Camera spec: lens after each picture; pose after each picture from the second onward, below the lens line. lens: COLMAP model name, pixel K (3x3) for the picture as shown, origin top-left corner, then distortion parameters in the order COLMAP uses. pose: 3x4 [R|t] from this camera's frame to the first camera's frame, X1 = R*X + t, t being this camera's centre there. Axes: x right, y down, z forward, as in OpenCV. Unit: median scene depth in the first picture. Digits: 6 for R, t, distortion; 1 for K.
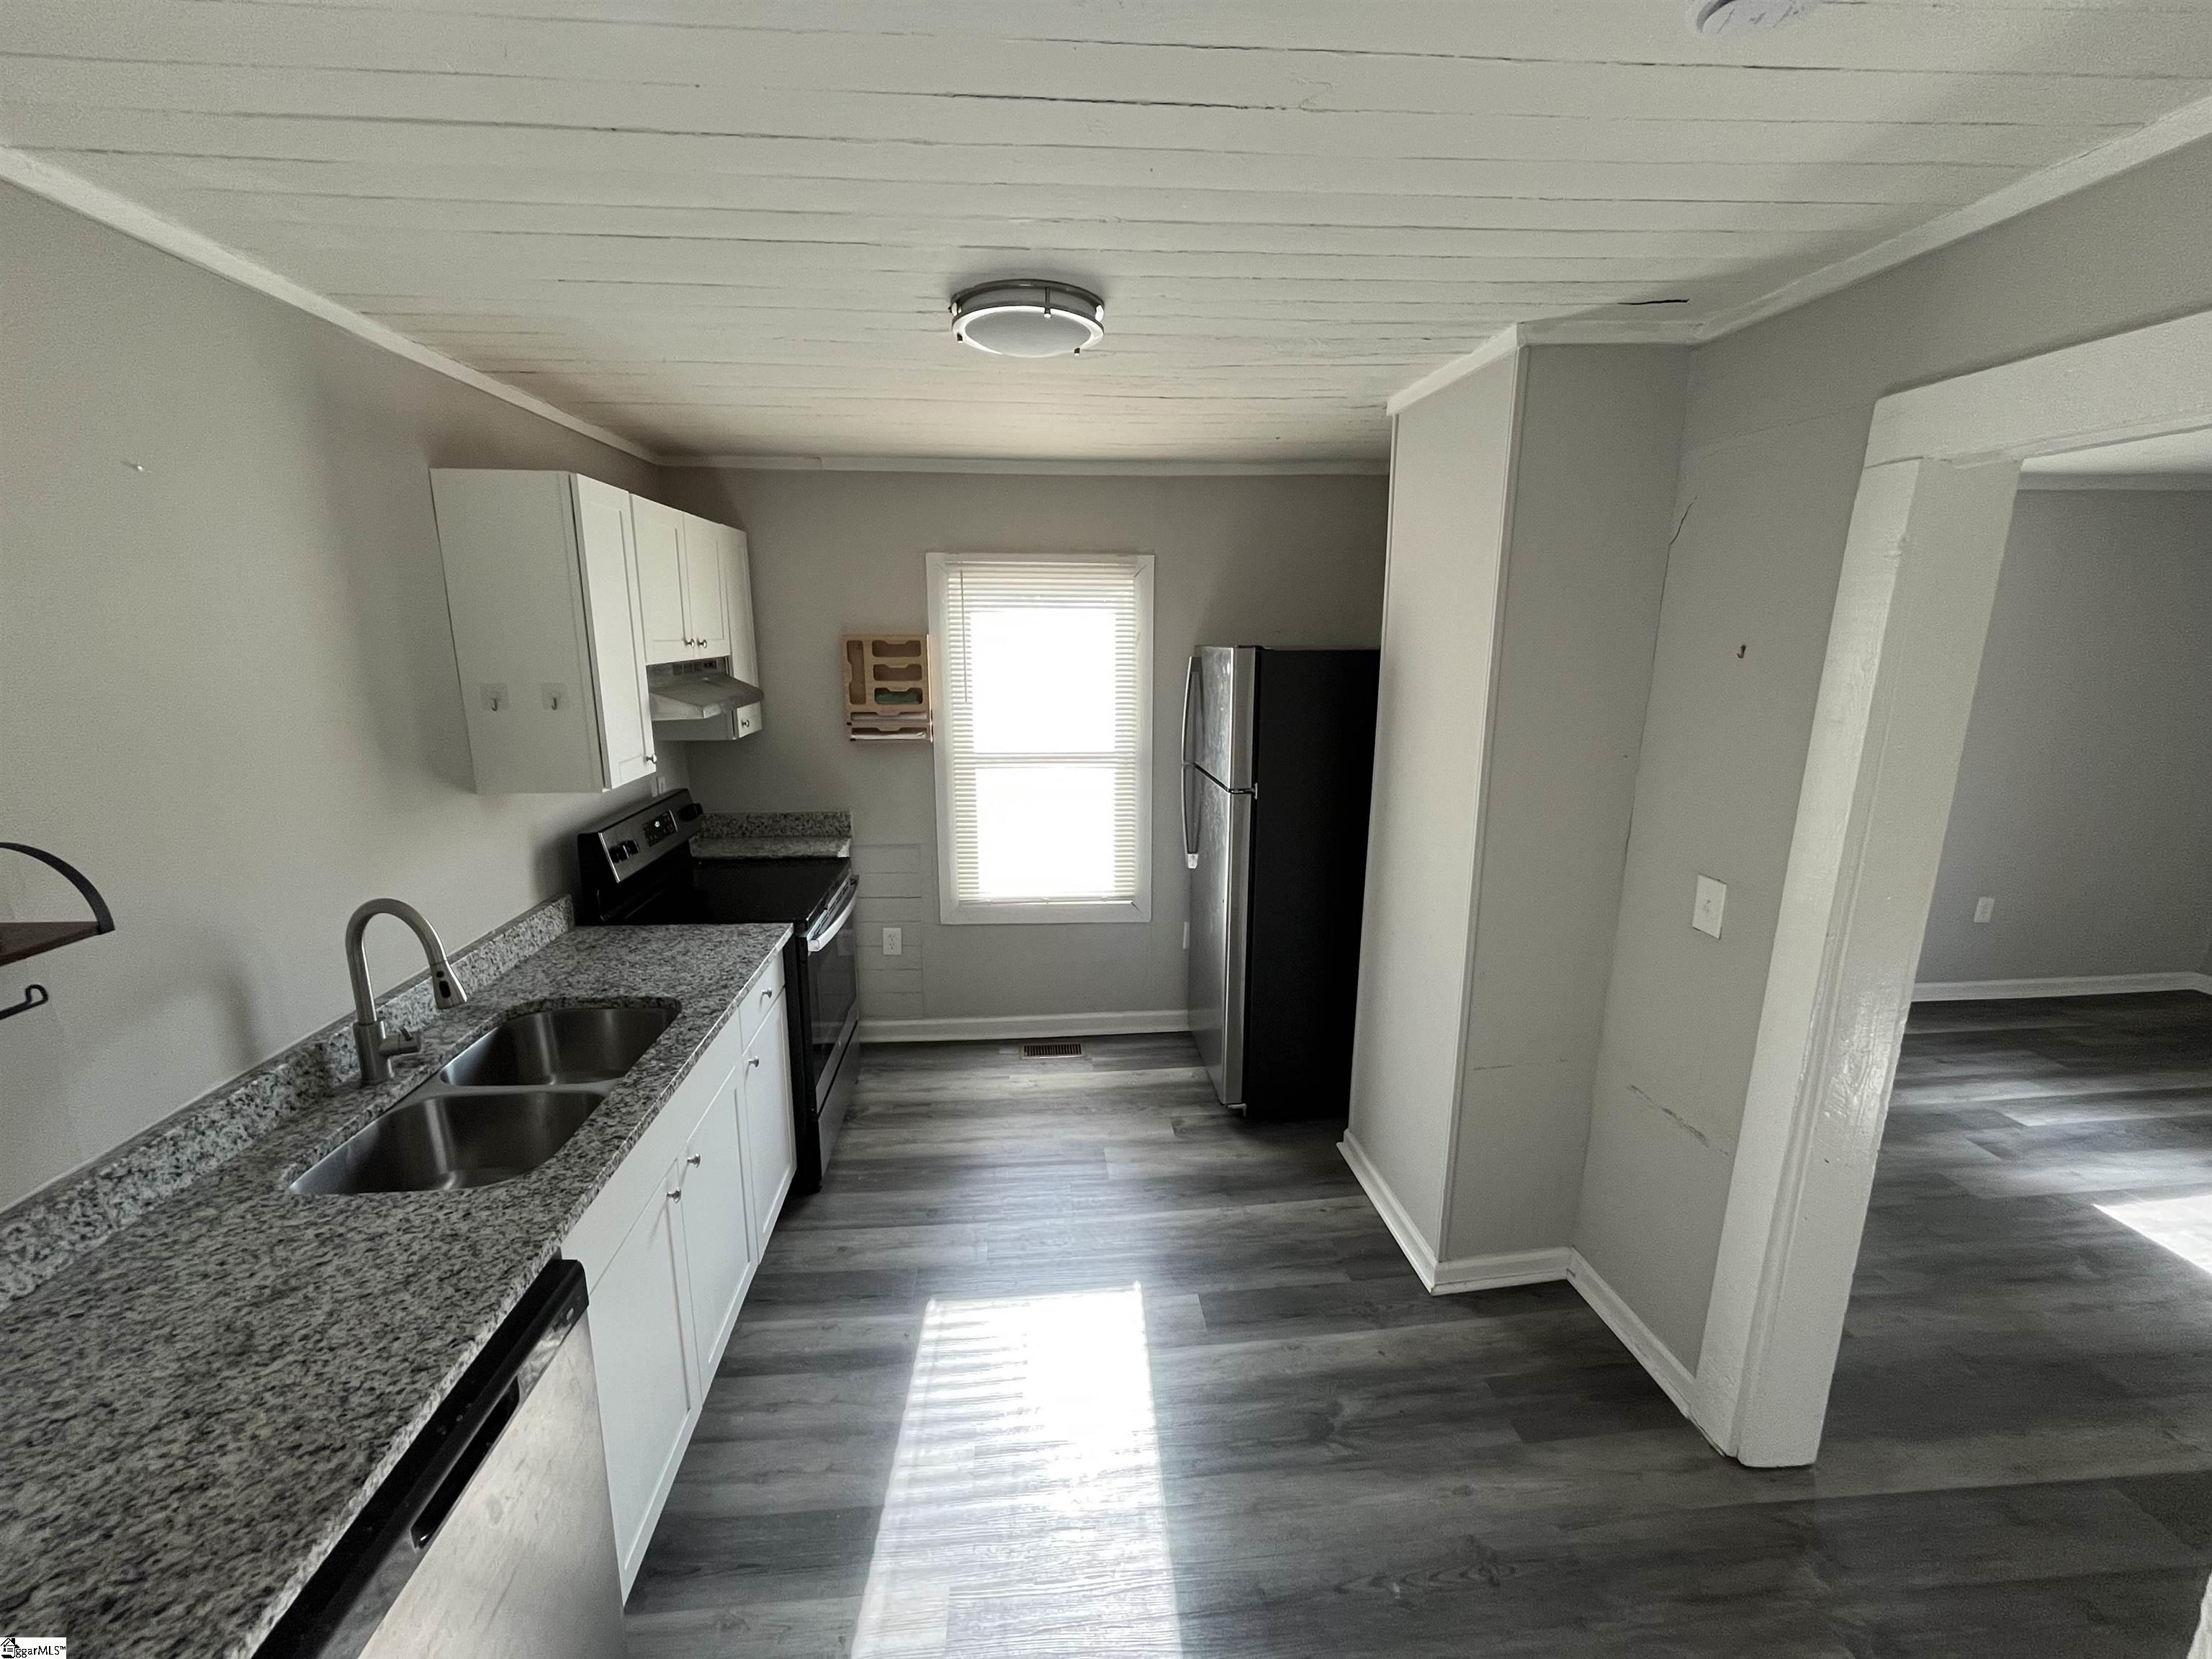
lens RADIAL K [[898.5, 0, 1105.1], [0, 898.5, 817.2], [0, 0, 1]] dist [0.003488, -0.001242]
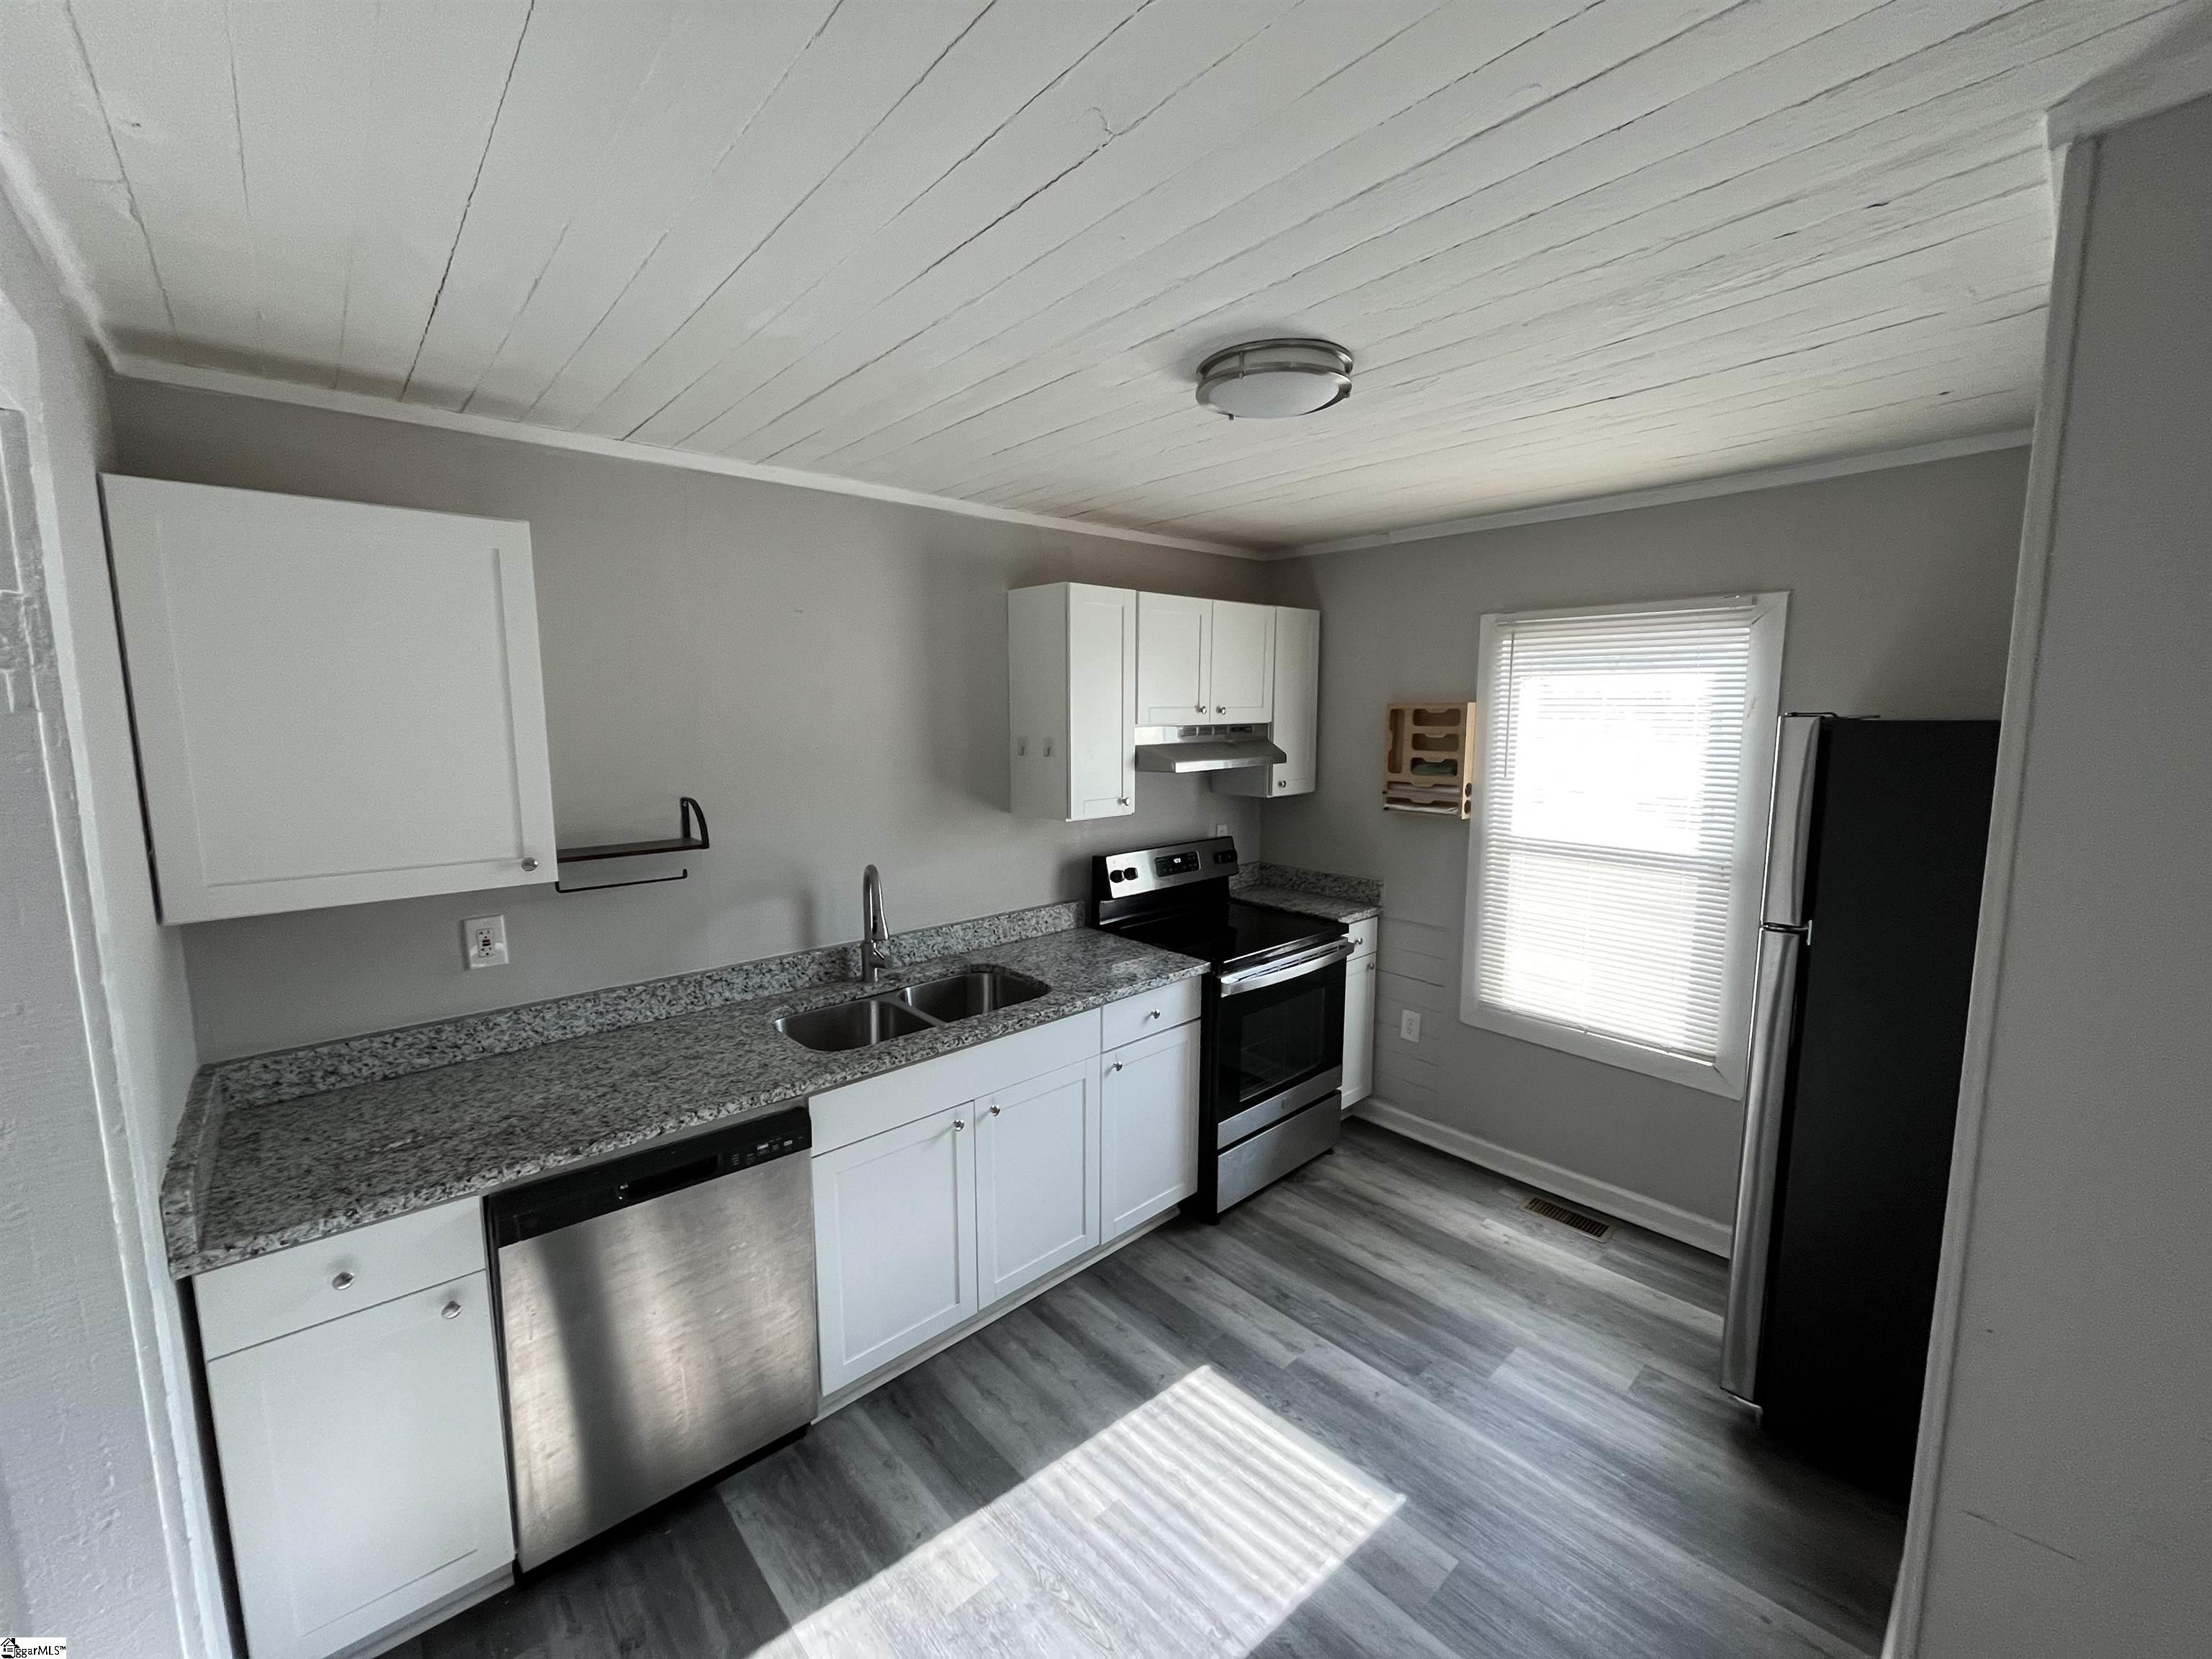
lens RADIAL K [[898.5, 0, 1090.9], [0, 898.5, 818.5], [0, 0, 1]] dist [0.003488, -0.001242]
pose [[0.603257, 0.095518, -0.791807, 0.391524], [-0.160009, 0.987111, -0.002829, -0.026982], [0.781331, 0.128403, 0.610765, 0.189915]]
